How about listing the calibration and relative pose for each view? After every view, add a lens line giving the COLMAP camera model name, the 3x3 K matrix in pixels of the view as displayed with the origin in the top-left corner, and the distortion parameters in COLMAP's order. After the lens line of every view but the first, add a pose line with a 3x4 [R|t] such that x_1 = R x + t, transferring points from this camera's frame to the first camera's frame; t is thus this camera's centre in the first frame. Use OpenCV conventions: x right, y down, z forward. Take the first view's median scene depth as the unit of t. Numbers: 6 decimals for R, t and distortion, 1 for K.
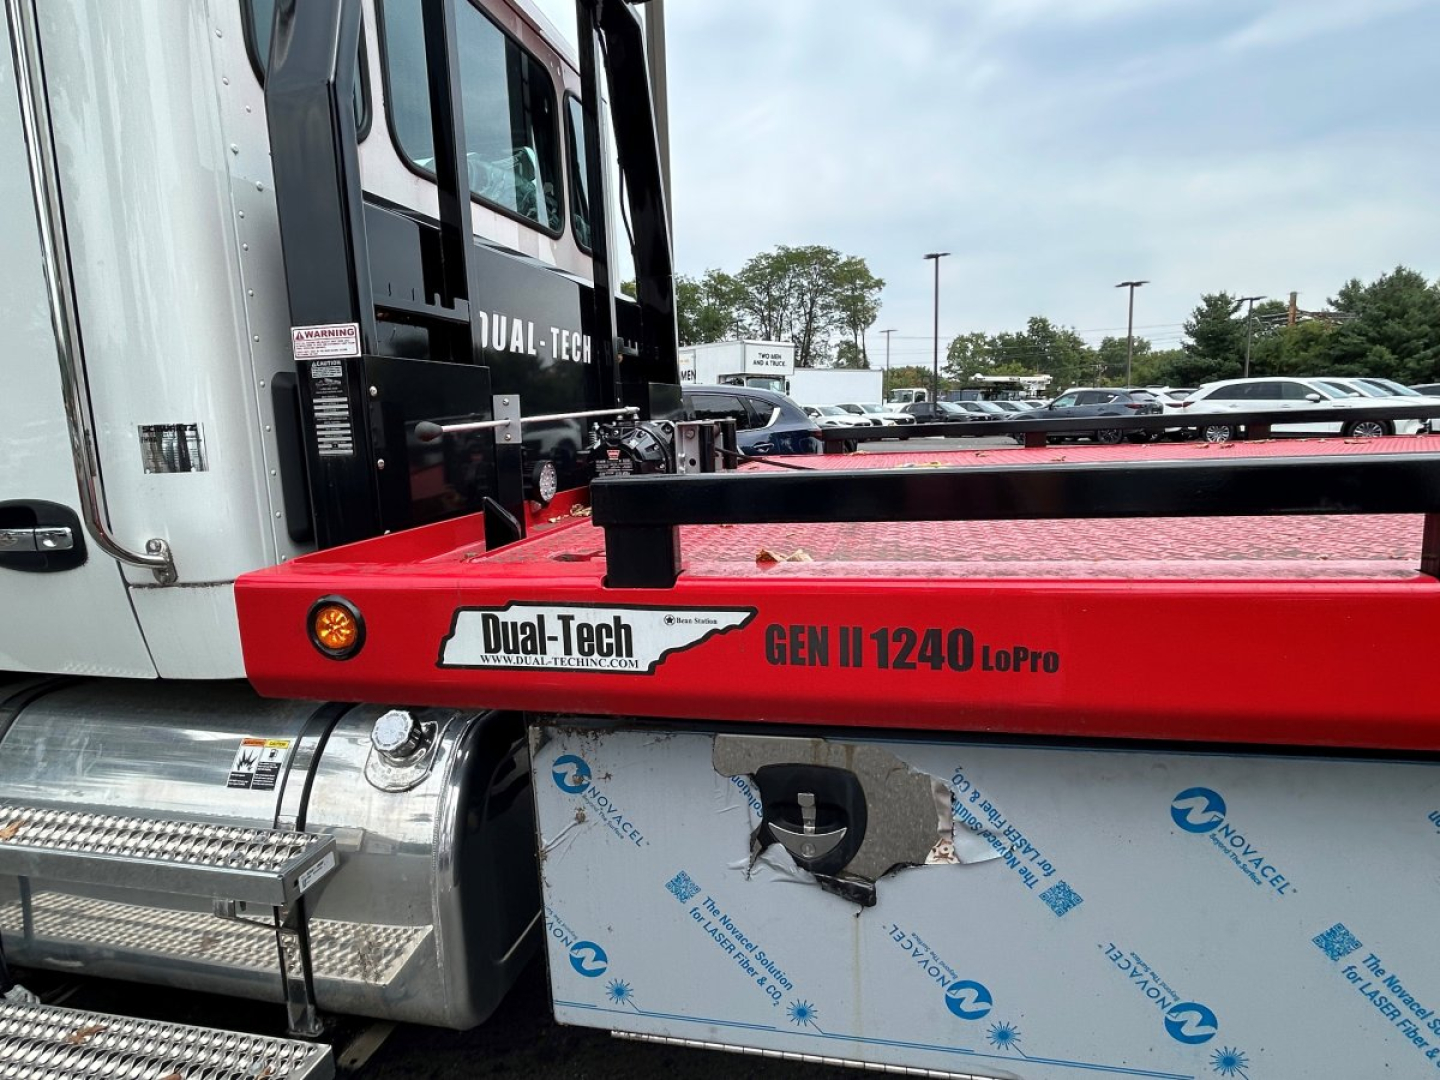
lens RADIAL K [[828.6, 0, 712.2], [0, 828.6, 536.2], [0, 0, 1]] dist [0.004332, 0.000037]
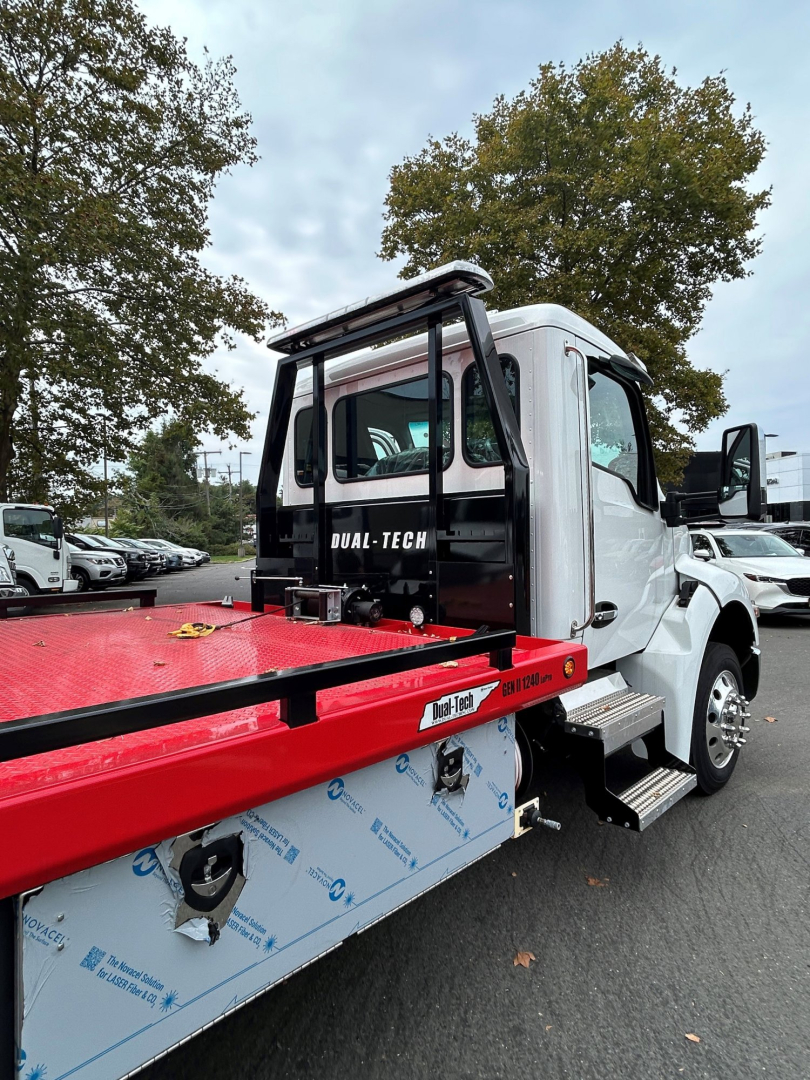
lens RADIAL K [[621.4, 0, 405.0], [0, 621.4, 540.0], [0, 0, 1]] dist [0.004332, 0.000037]
pose [[-0.514746, 0.048194, -0.855987, 0.048958], [-0.092246, 0.989509, 0.111183, -0.019341], [0.852366, 0.136192, -0.504900, 0.085617]]
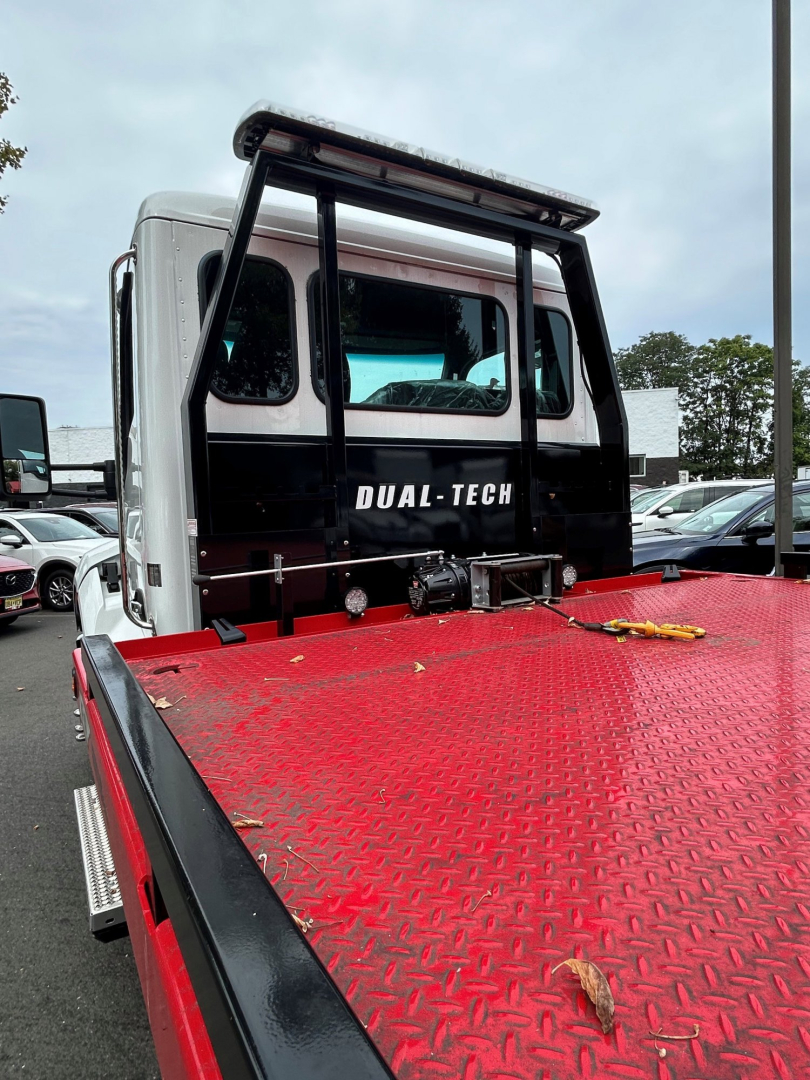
lens RADIAL K [[621.4, 0, 405.0], [0, 621.4, 540.0], [0, 0, 1]] dist [0.004332, 0.000037]
pose [[0.690182, 0.052999, -0.721693, 0.025992], [-0.095266, 0.995289, -0.018015, -0.006212], [0.717338, 0.081186, 0.691979, 0.009394]]
